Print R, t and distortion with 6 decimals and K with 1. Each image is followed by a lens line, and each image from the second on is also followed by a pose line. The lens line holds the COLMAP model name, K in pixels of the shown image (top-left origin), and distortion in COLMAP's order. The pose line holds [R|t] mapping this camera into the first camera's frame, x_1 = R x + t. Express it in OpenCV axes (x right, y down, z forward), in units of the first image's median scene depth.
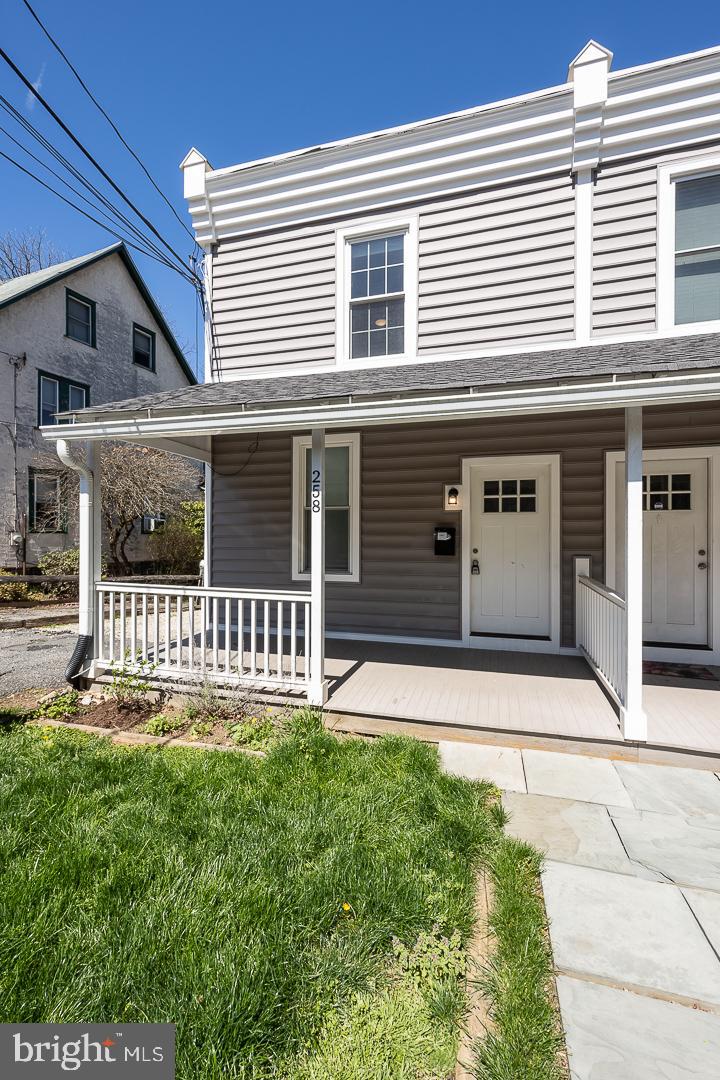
lens RADIAL K [[458.6, 0, 361.8], [0, 458.6, 528.1], [0, 0, 1]] dist [0.008098, -0.000670]
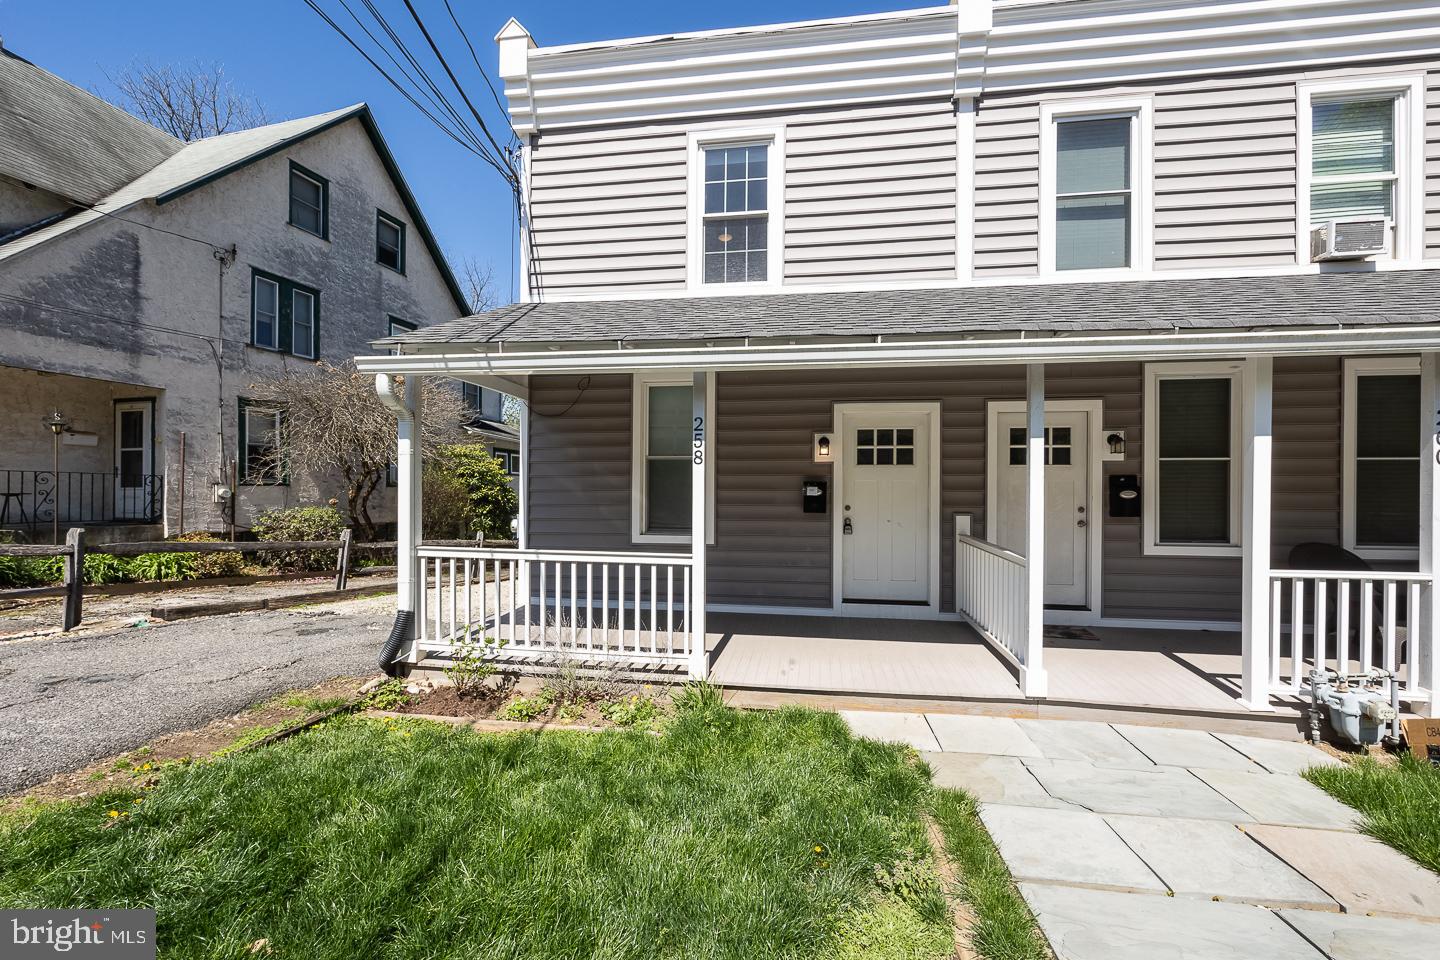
lens RADIAL K [[584.7, 0, 726.9], [0, 584.7, 480.7], [0, 0, 1]] dist [-0.002638, -0.000065]
pose [[0.990574, 0.004316, 0.136914, -0.141768], [-0.004486, 0.999989, 0.000937, -0.003085], [-0.136908, -0.001542, 0.990583, -0.092648]]
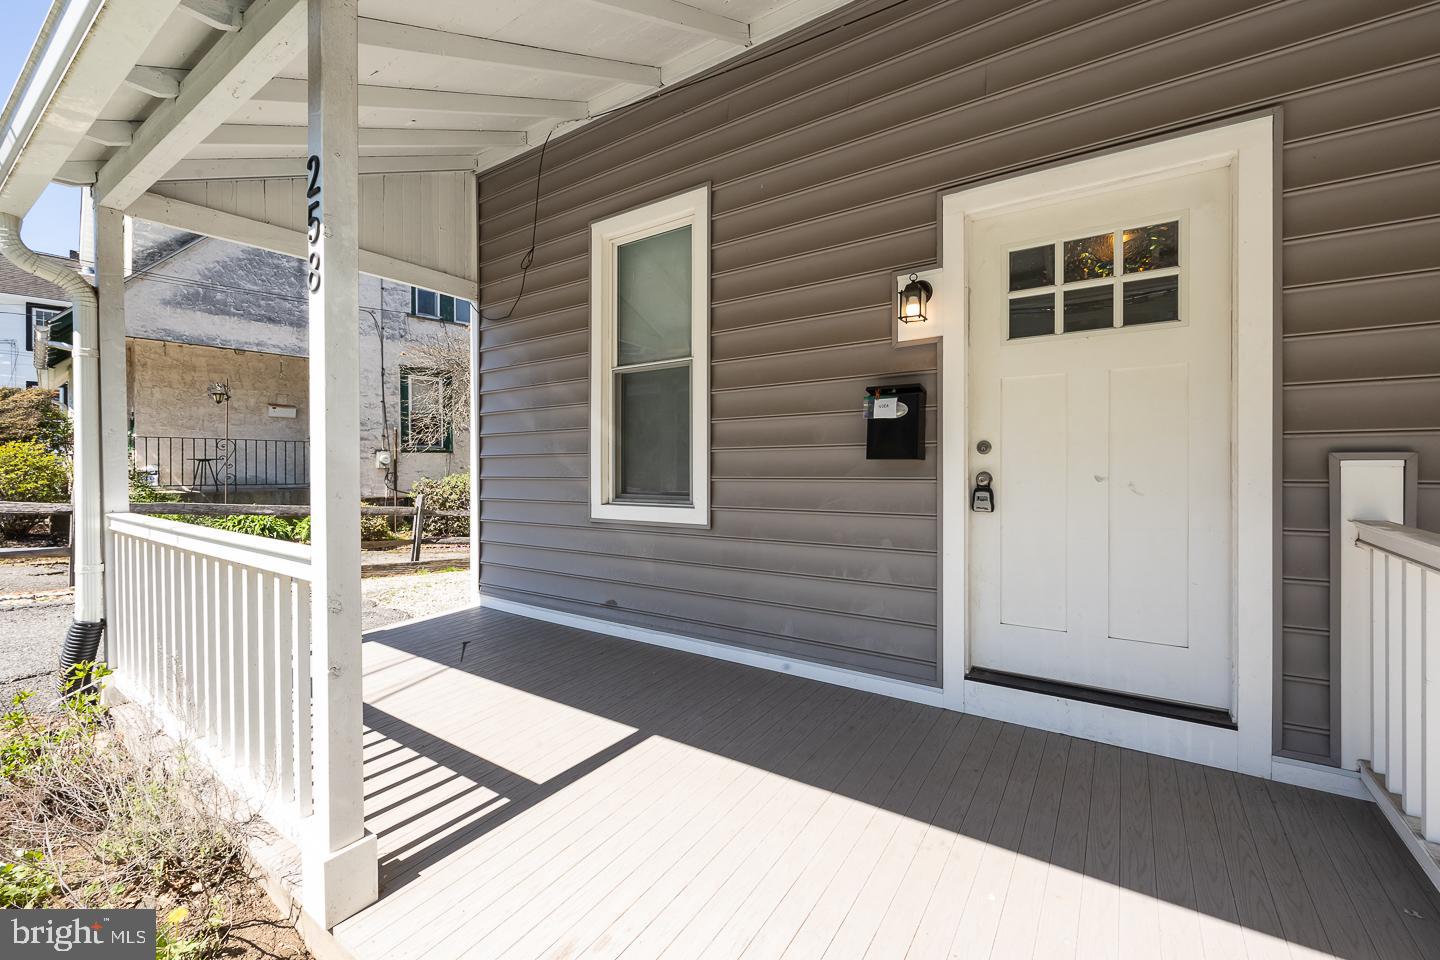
lens RADIAL K [[582.3, 0, 734.2], [0, 582.3, 466.4], [0, 0, 1]] dist [-0.001037, 0.000012]
pose [[0.952961, -0.008741, -0.302966, 0.200839], [0.014290, 0.999768, 0.016105, 0.055337], [0.302755, -0.019677, 0.952865, 0.505438]]
